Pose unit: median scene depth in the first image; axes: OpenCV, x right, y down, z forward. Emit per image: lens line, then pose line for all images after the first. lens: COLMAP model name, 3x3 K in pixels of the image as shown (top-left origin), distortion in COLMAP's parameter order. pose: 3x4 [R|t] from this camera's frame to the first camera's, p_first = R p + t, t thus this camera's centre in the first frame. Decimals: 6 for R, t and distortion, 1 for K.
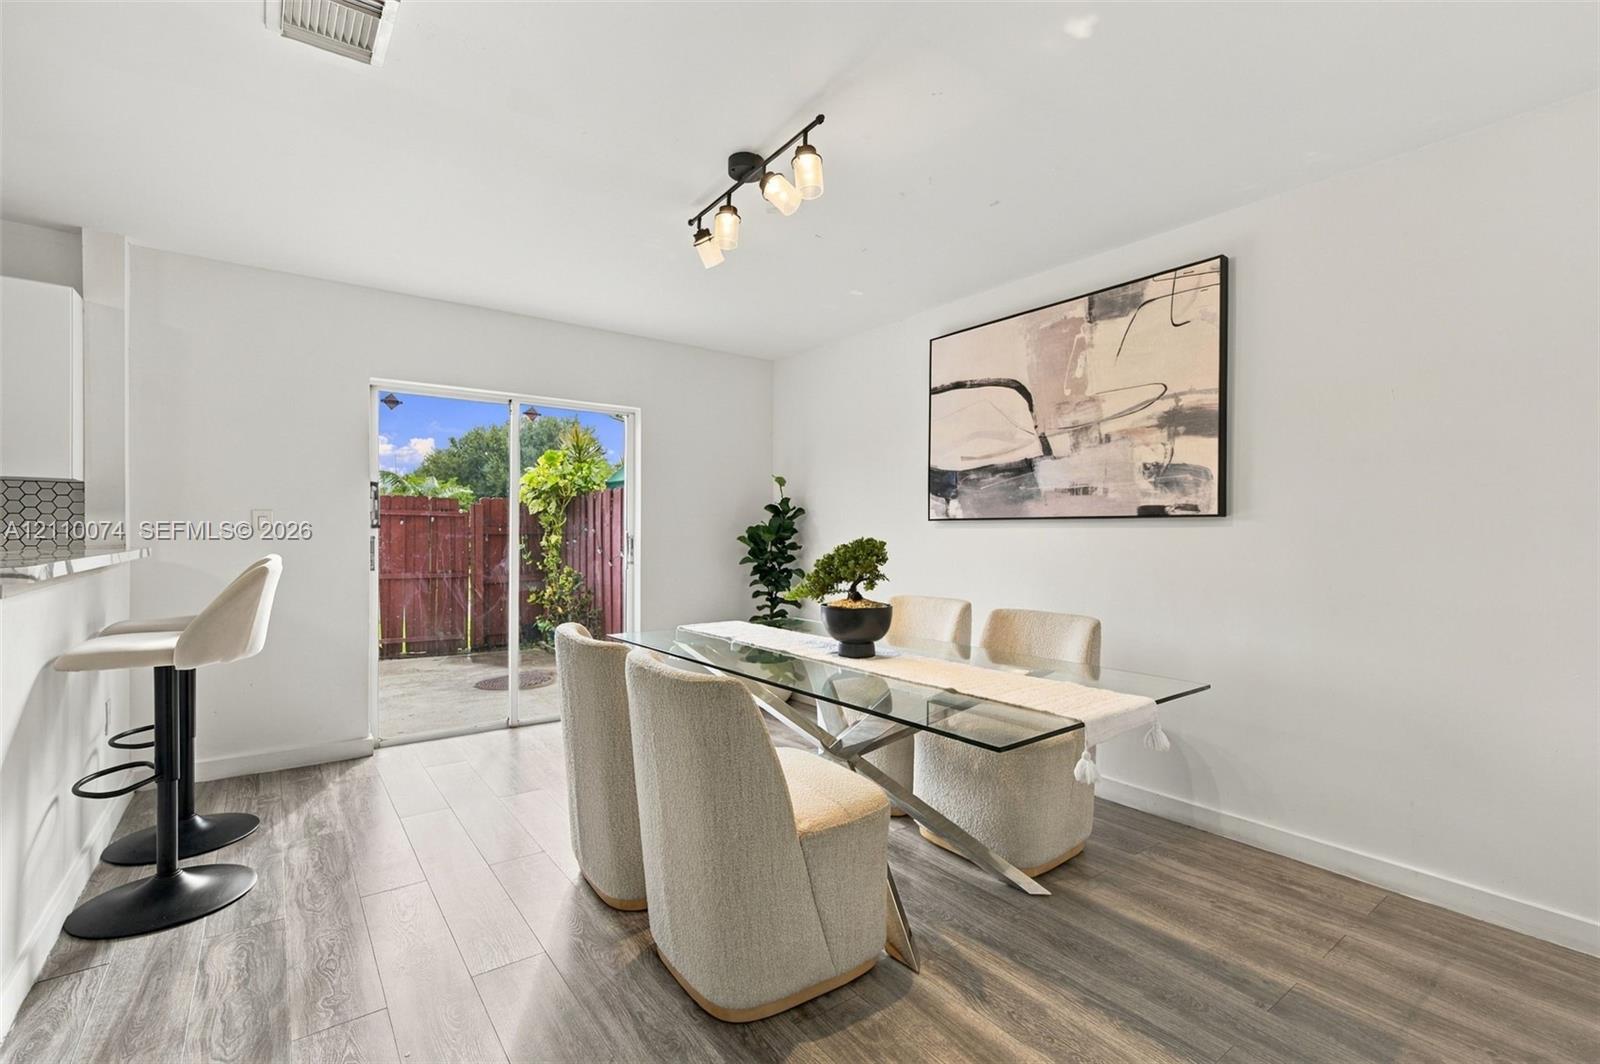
lens RADIAL K [[619.4, 0, 803.0], [0, 619.4, 540.4], [0, 0, 1]] dist [-0.000385, -0.000165]
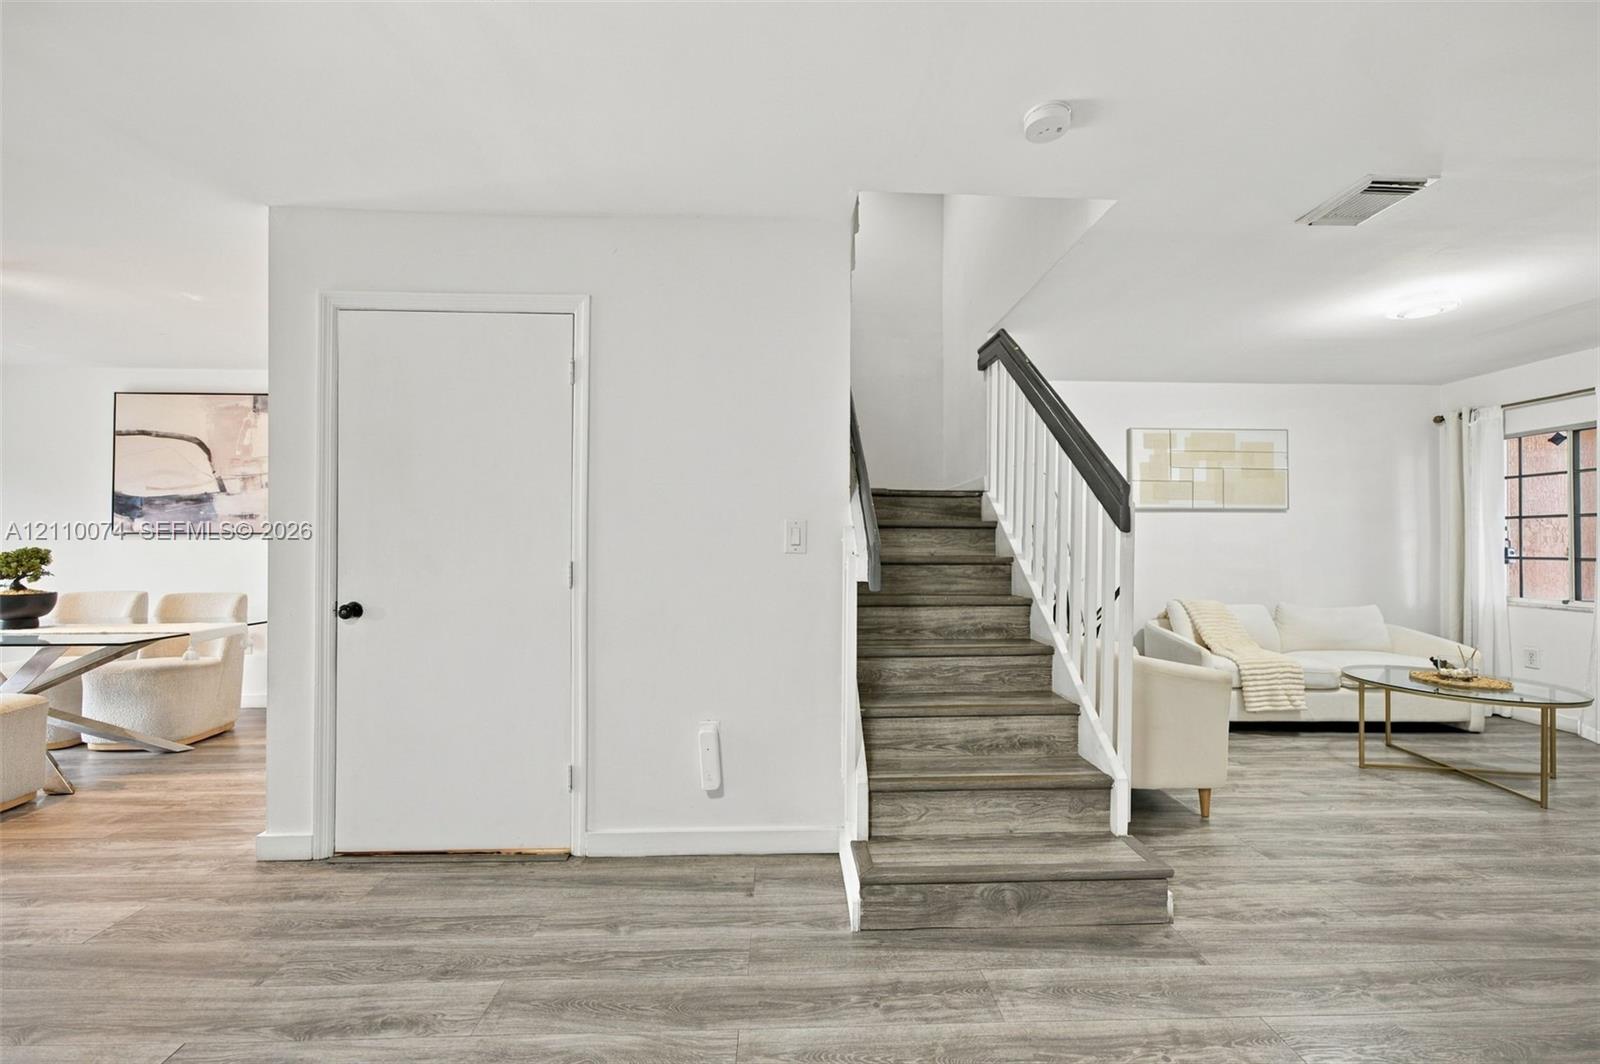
lens RADIAL K [[619.4, 0, 803.0], [0, 619.4, 540.4], [0, 0, 1]] dist [-0.000385, -0.000165]
pose [[0.559240, 0.000310, 0.829006, -0.070628], [0.008020, 0.999951, -0.005784, 0.001459], [-0.828967, 0.009884, 0.559210, -1.059089]]
